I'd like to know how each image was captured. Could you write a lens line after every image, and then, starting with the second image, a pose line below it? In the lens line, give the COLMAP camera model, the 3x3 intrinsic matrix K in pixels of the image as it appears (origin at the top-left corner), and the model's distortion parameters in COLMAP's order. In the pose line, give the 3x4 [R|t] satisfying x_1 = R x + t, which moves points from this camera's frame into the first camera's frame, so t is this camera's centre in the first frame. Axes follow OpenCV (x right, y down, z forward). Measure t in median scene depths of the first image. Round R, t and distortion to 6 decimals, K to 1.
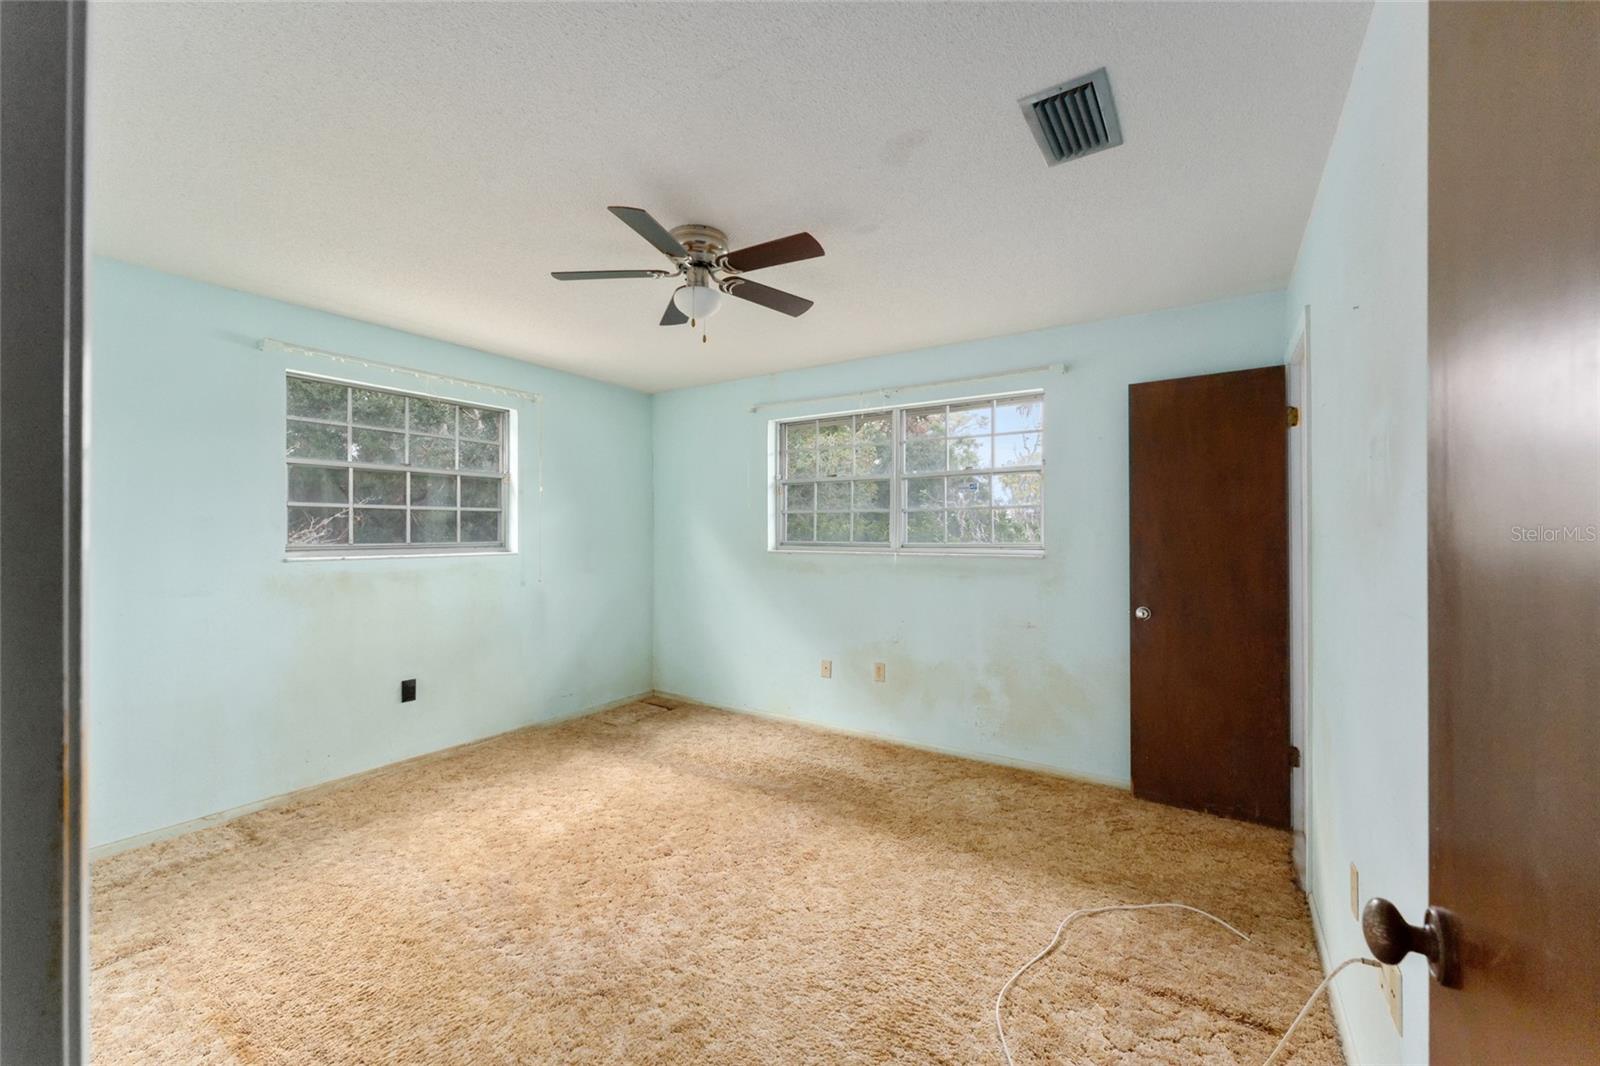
lens RADIAL K [[635.1, 0, 796.5], [0, 635.1, 527.1], [0, 0, 1]] dist [-0.001417, 0.000631]
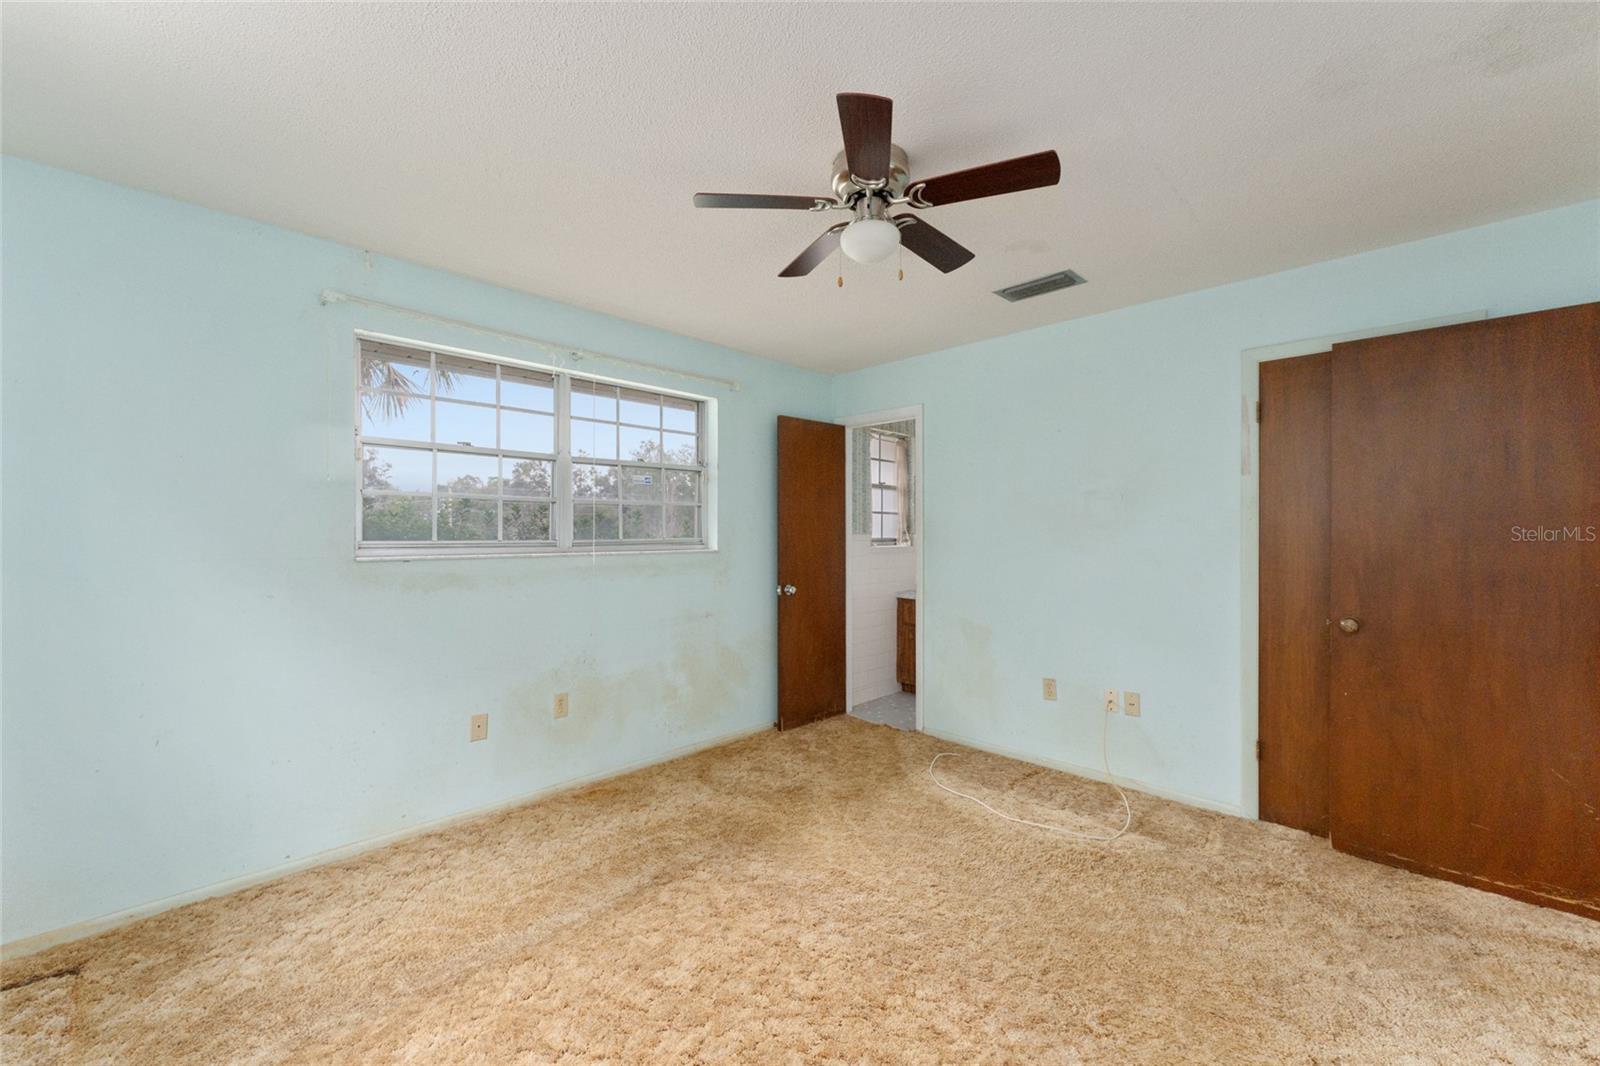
lens RADIAL K [[635.1, 0, 795.4], [0, 635.1, 528.4], [0, 0, 1]] dist [-0.001417, 0.000631]
pose [[0.209533, -0.001833, 0.977800, -0.657535], [-0.006021, 0.999977, 0.003165, 0.004783], [-0.977783, -0.006550, 0.209517, 0.628195]]
